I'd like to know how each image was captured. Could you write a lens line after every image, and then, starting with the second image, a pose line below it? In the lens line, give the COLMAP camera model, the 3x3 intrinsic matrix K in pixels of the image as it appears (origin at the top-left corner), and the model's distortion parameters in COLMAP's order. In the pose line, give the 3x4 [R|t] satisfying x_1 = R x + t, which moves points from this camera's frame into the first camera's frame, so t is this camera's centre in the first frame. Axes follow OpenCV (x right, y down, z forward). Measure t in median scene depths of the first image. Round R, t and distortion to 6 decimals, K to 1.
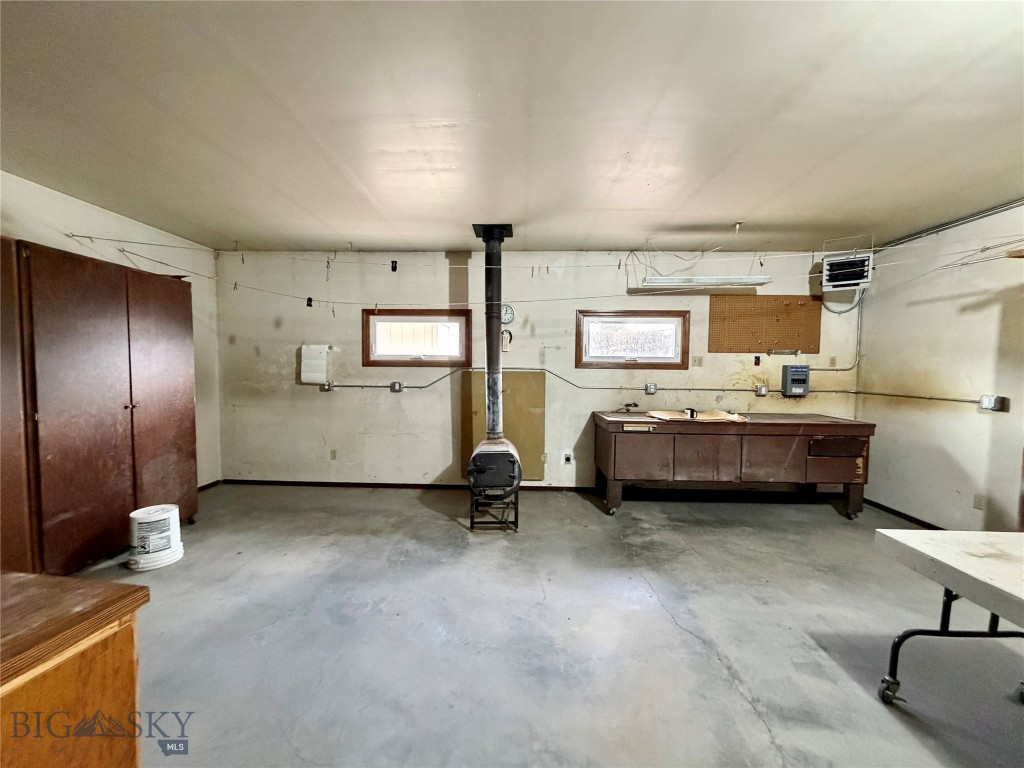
lens RADIAL K [[410.1, 0, 510.5], [0, 410.1, 383.7], [0, 0, 1]] dist [0.000852, -0.000753]
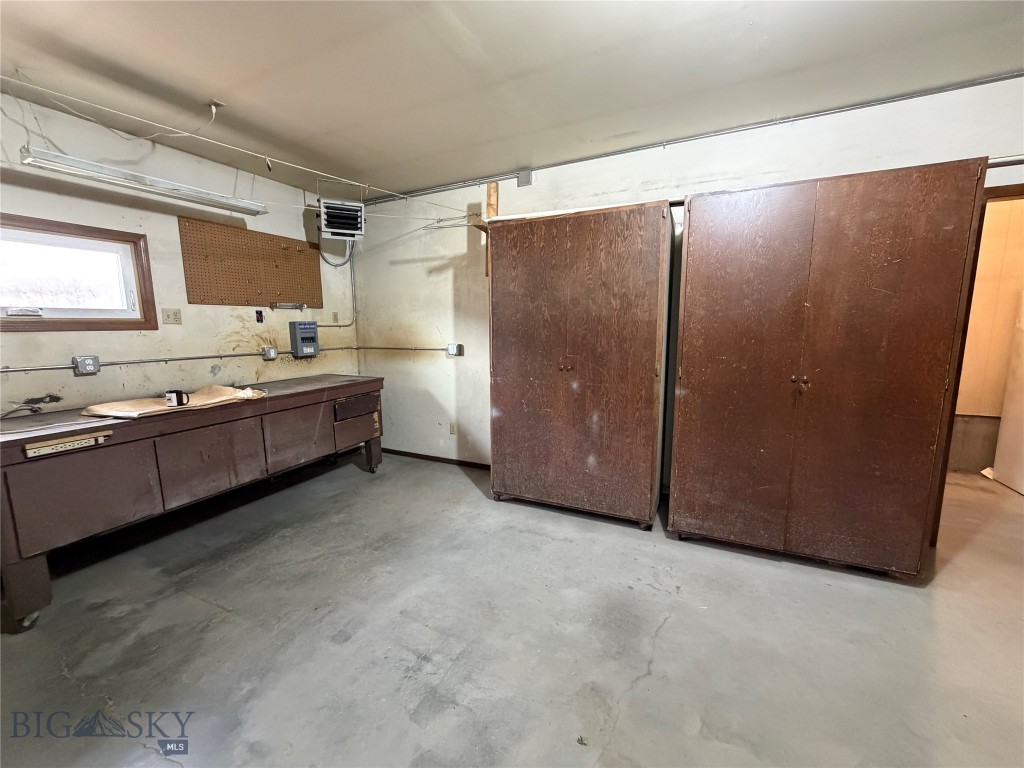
lens RADIAL K [[410.1, 0, 507.9], [0, 410.1, 384.2], [0, 0, 1]] dist [0.000852, -0.000753]
pose [[0.424620, -0.145105, 0.893668, 0.090784], [0.057453, 0.989402, 0.133351, -0.004512], [-0.903547, -0.005280, 0.428457, 0.262539]]
